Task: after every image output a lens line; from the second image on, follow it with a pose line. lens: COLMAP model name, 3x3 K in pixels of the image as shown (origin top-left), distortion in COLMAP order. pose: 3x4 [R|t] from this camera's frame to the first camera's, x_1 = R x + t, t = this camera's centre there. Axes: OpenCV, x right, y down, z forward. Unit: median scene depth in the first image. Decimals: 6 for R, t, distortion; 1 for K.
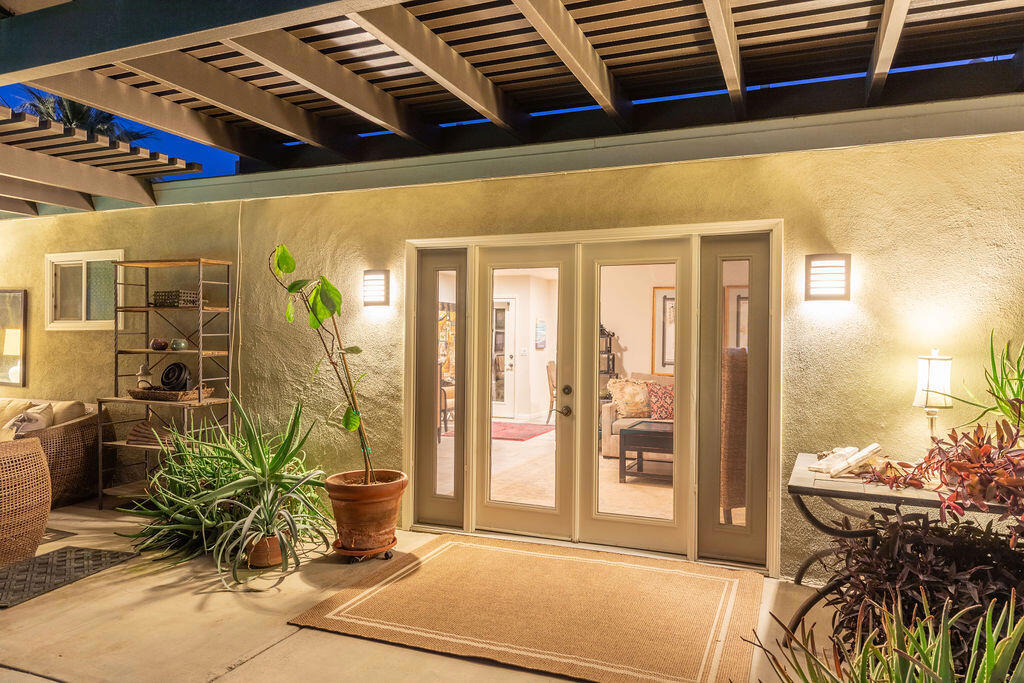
lens RADIAL K [[696.7, 0, 512.0], [0, 696.7, 341.5], [0, 0, 1]] dist [0.004333, 0.002162]
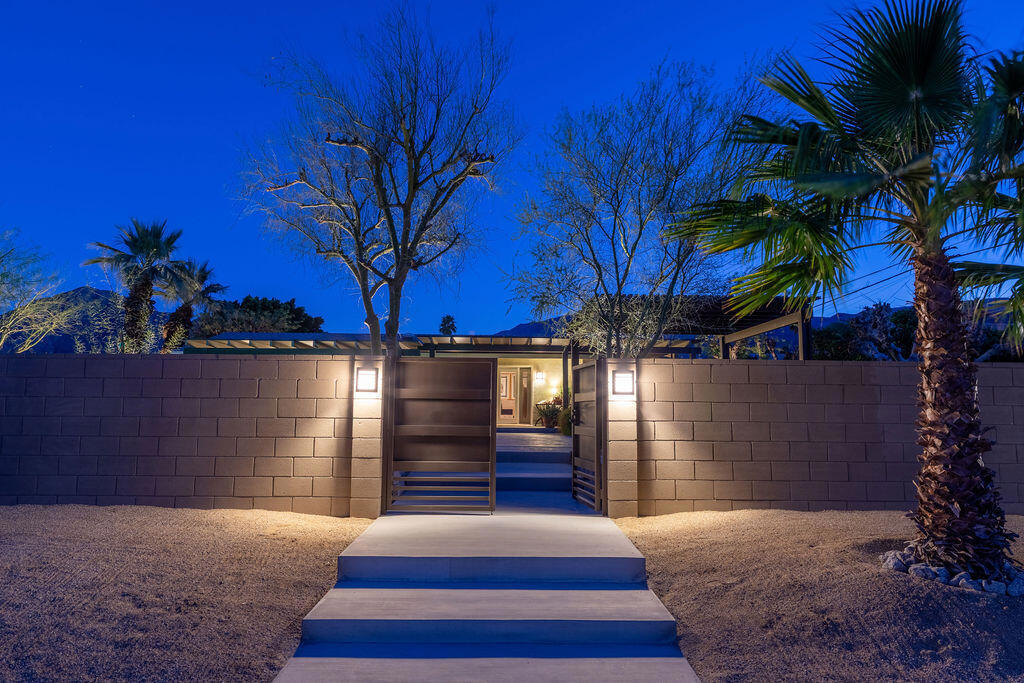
lens RADIAL K [[696.7, 0, 512.0], [0, 696.7, 341.5], [0, 0, 1]] dist [0.004333, 0.002162]
pose [[0.911270, 0.035936, 0.410239, -2.121137], [0.006918, 0.994709, -0.102502, 0.221340], [-0.411752, 0.096245, 0.906199, -4.146888]]
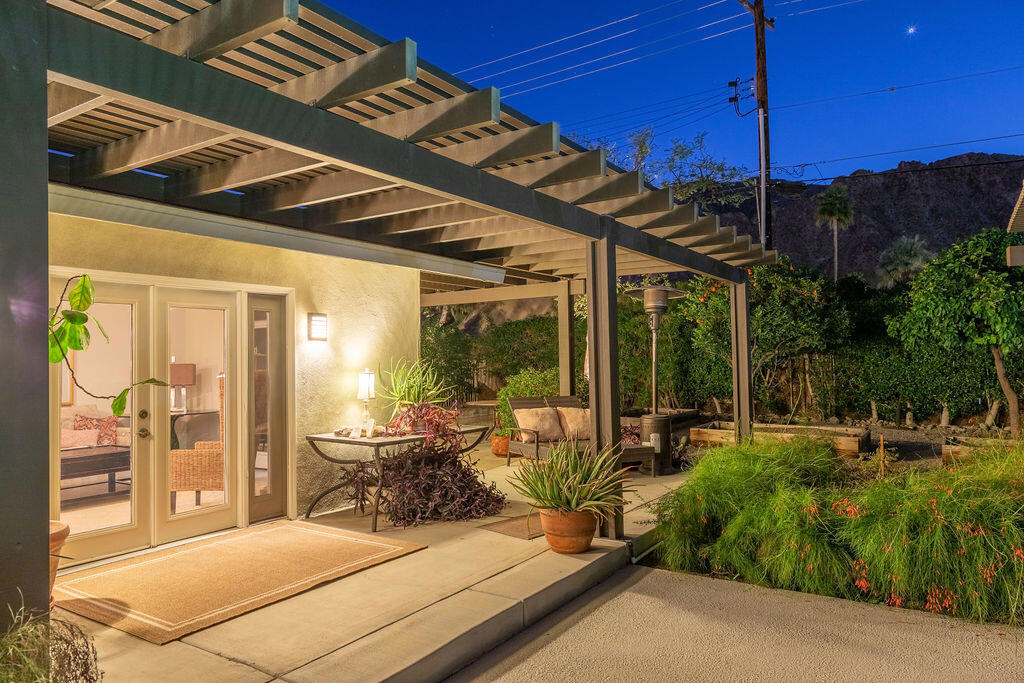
lens RADIAL K [[696.7, 0, 512.0], [0, 696.7, 341.5], [0, 0, 1]] dist [0.004333, 0.002162]
pose [[0.180368, 0.015769, 0.983473, -1.005538], [0.022098, 0.999554, -0.020080, -0.013253], [-0.983351, 0.025354, 0.179939, 0.227178]]
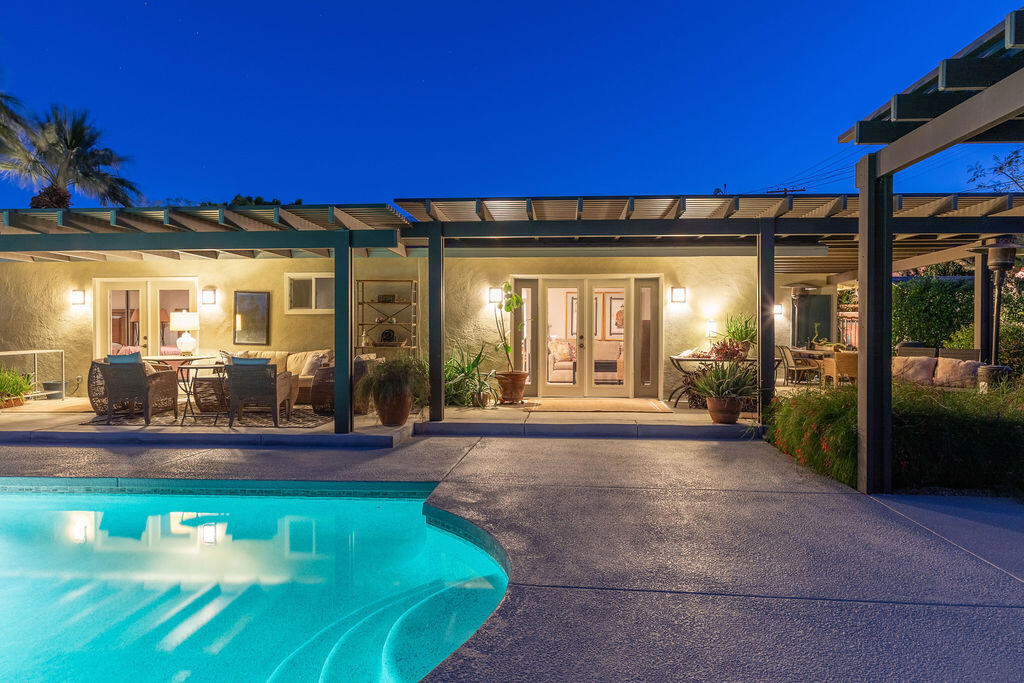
lens RADIAL K [[711.8, 0, 512.0], [0, 711.8, 341.5], [0, 0, 1]] dist [-0.002873, -0.000866]
pose [[0.950127, -0.010965, 0.311669, -1.037740], [0.007335, 0.999891, 0.012817, 0.054608], [-0.311776, -0.009892, 0.950104, -1.467648]]
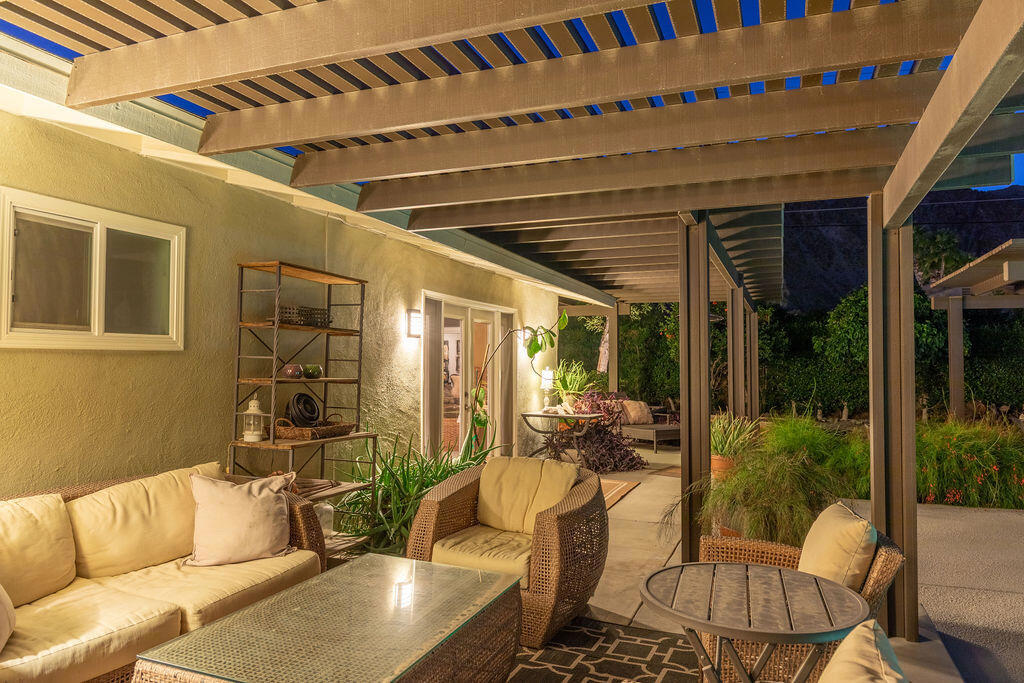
lens RADIAL K [[696.7, 0, 512.0], [0, 696.7, 341.5], [0, 0, 1]] dist [0.004333, 0.002162]
pose [[-0.023926, 0.026699, 0.999357, -1.728195], [0.000386, 0.999643, -0.026698, -0.012463], [-0.999714, -0.000253, -0.023928, 1.012223]]
